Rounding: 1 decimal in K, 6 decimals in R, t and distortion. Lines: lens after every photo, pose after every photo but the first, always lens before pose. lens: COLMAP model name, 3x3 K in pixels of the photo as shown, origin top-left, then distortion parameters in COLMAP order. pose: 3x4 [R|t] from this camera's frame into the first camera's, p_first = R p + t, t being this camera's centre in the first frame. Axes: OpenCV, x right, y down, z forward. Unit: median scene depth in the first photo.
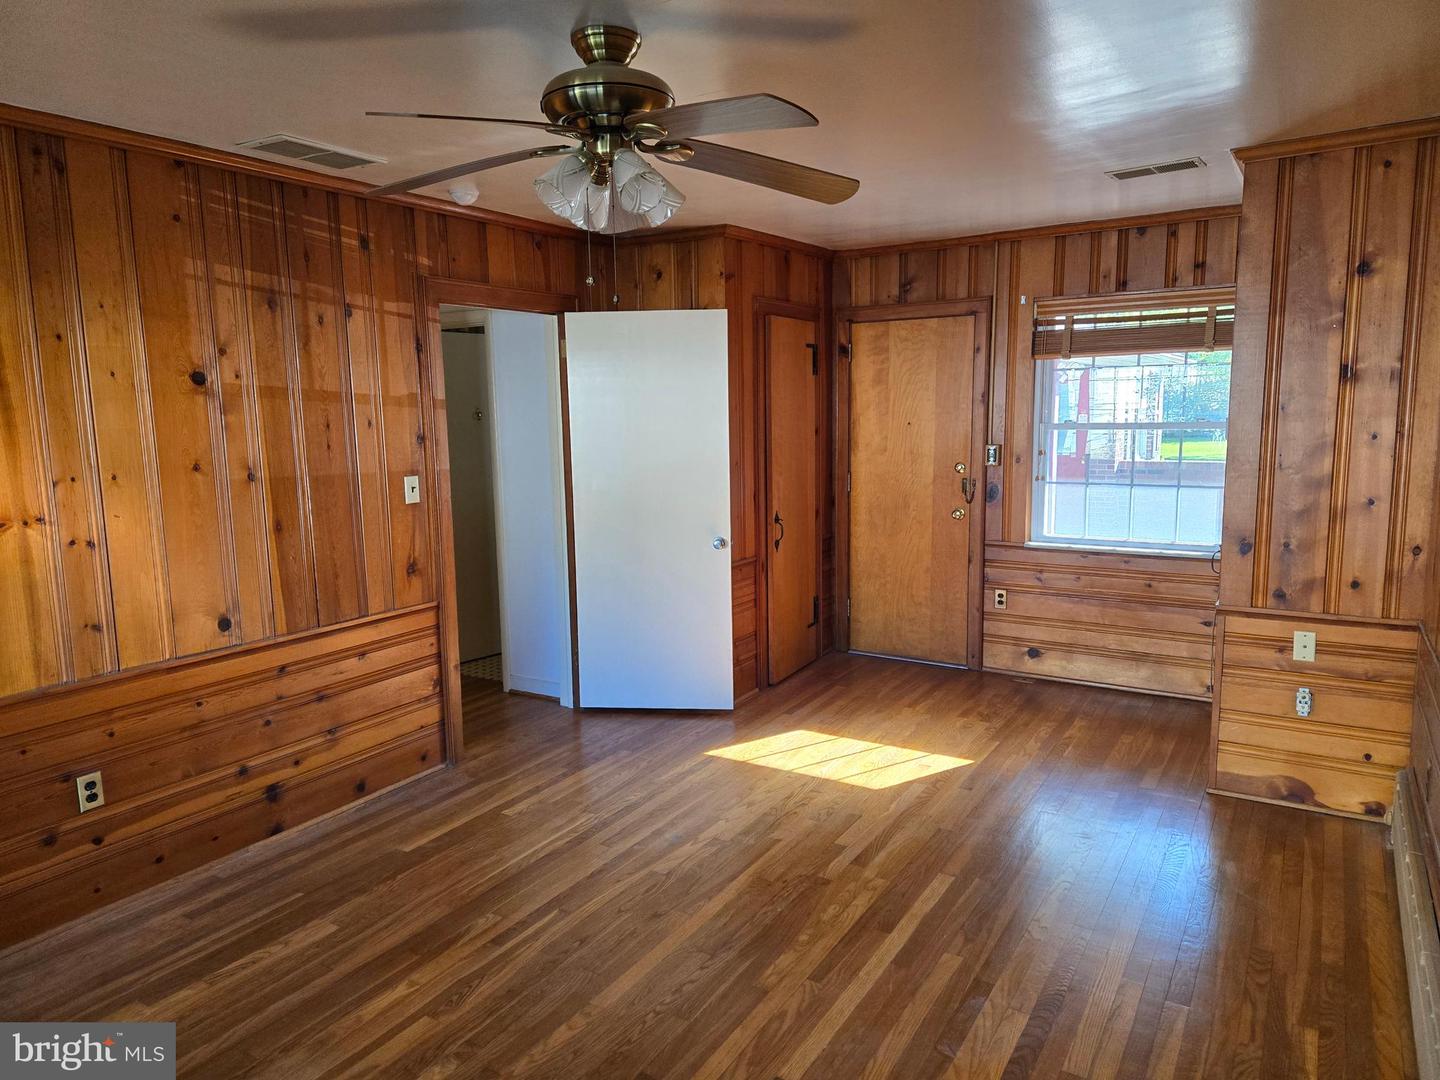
lens RADIAL K [[967.2, 0, 720.8], [0, 967.2, 538.6], [0, 0, 1]] dist [0.046478, -0.011126]
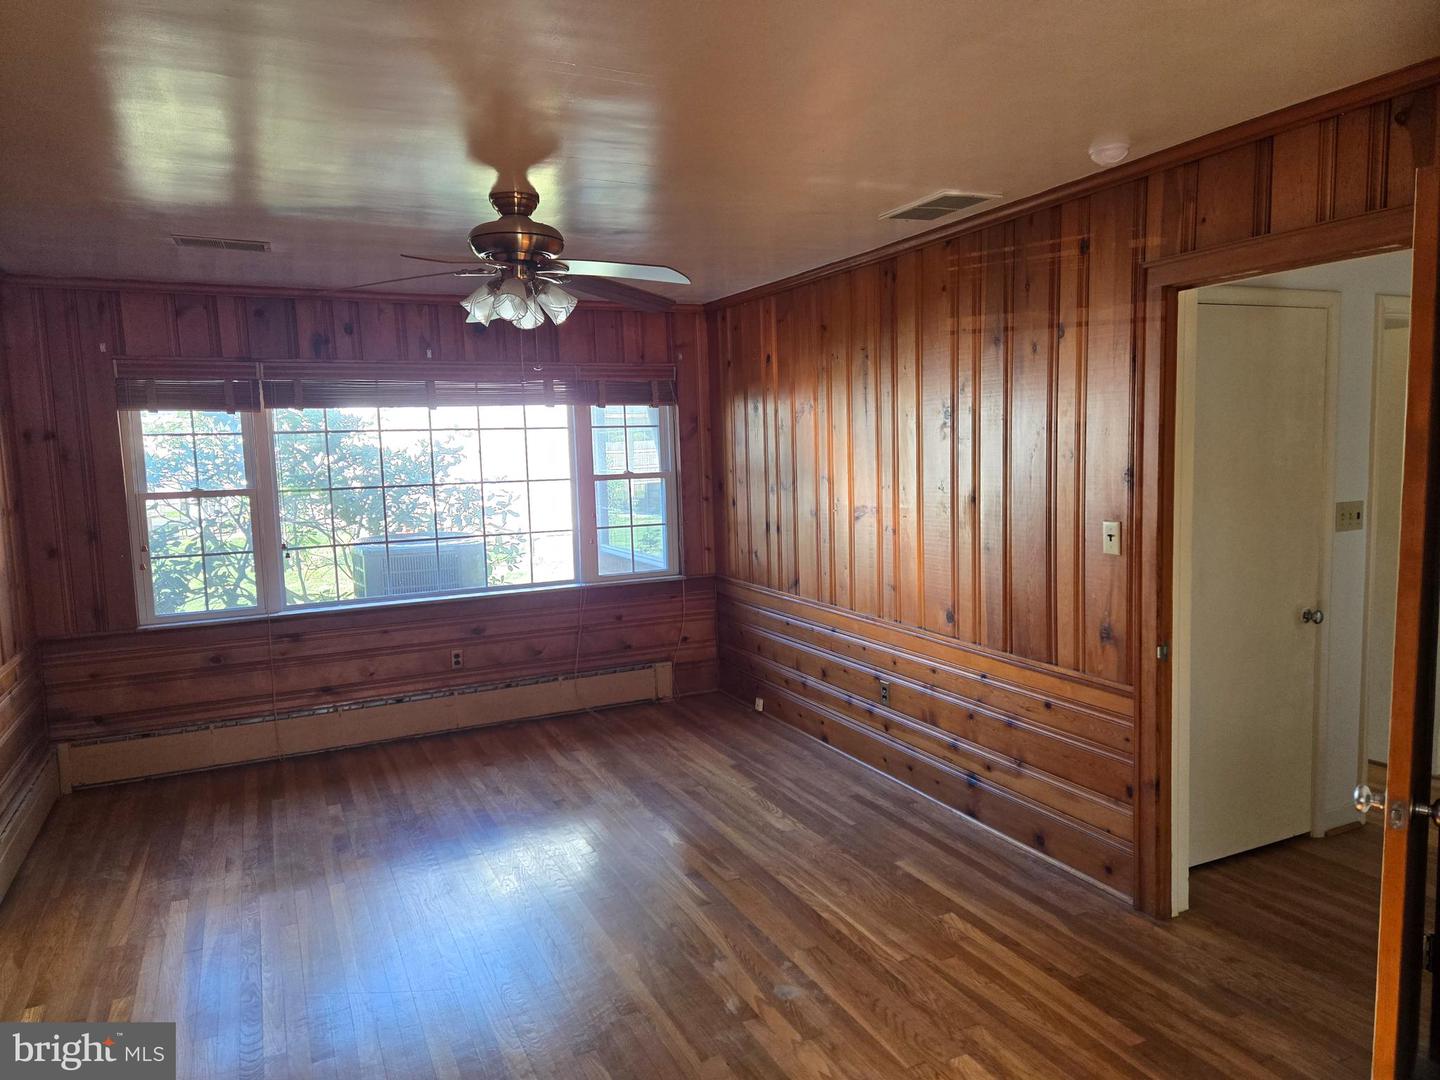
lens RADIAL K [[967.2, 0, 721.6], [0, 967.2, 540.7], [0, 0, 1]] dist [0.046478, -0.011126]
pose [[-0.540549, 0.117310, -0.833094, 0.582930], [-0.080698, 0.978435, 0.190137, -0.193209], [0.837433, 0.170008, -0.519426, 1.265583]]
